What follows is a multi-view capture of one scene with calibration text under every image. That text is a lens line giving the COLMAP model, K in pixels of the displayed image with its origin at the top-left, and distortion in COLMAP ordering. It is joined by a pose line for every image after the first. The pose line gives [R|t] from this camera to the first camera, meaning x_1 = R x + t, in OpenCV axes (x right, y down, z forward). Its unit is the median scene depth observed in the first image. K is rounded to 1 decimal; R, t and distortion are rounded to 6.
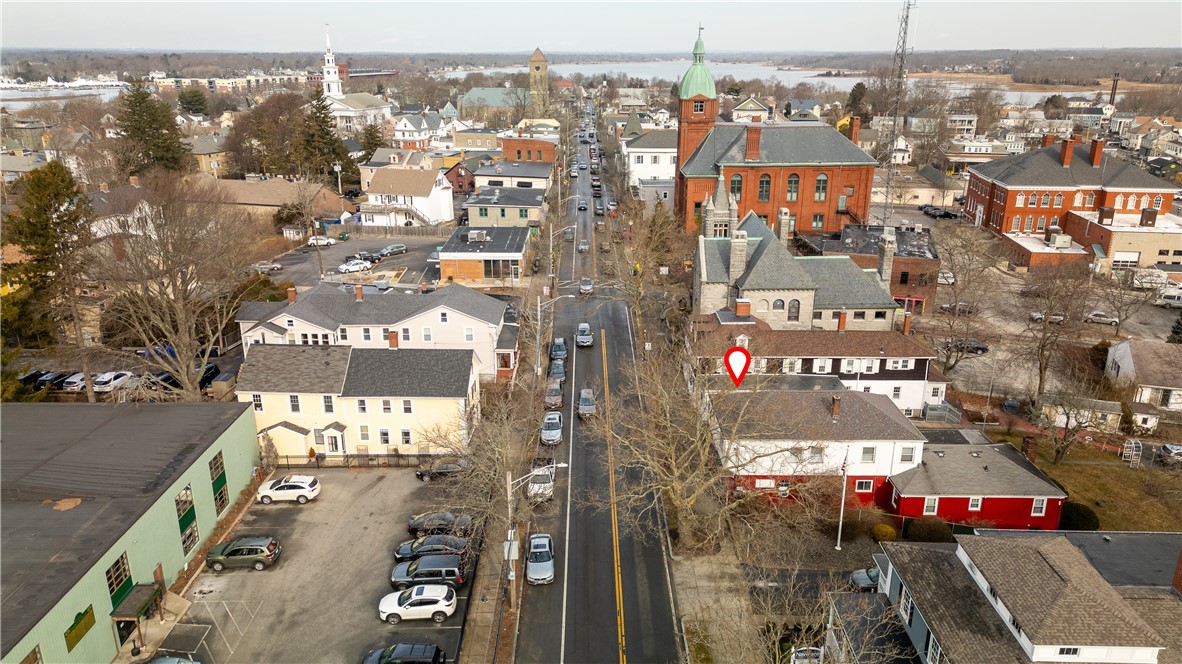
lens RADIAL K [[819.1, 0, 591.0], [0, 819.1, 332.0], [0, 0, 1]] dist [0.097026, -0.103409]
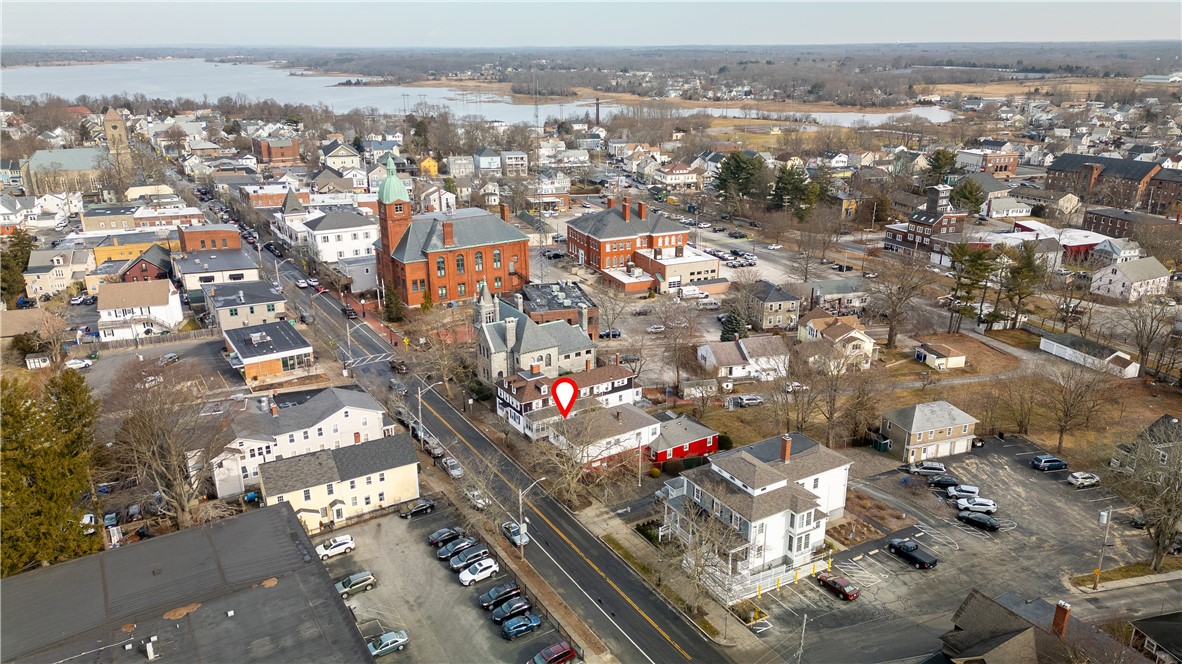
lens RADIAL K [[819.1, 0, 591.0], [0, 819.1, 332.0], [0, 0, 1]] dist [0.097026, -0.103409]
pose [[0.845903, -0.175866, 0.503506, -0.458195], [0.172034, 0.983581, 0.054526, -0.145332], [-0.504828, 0.040496, 0.862269, -0.419448]]
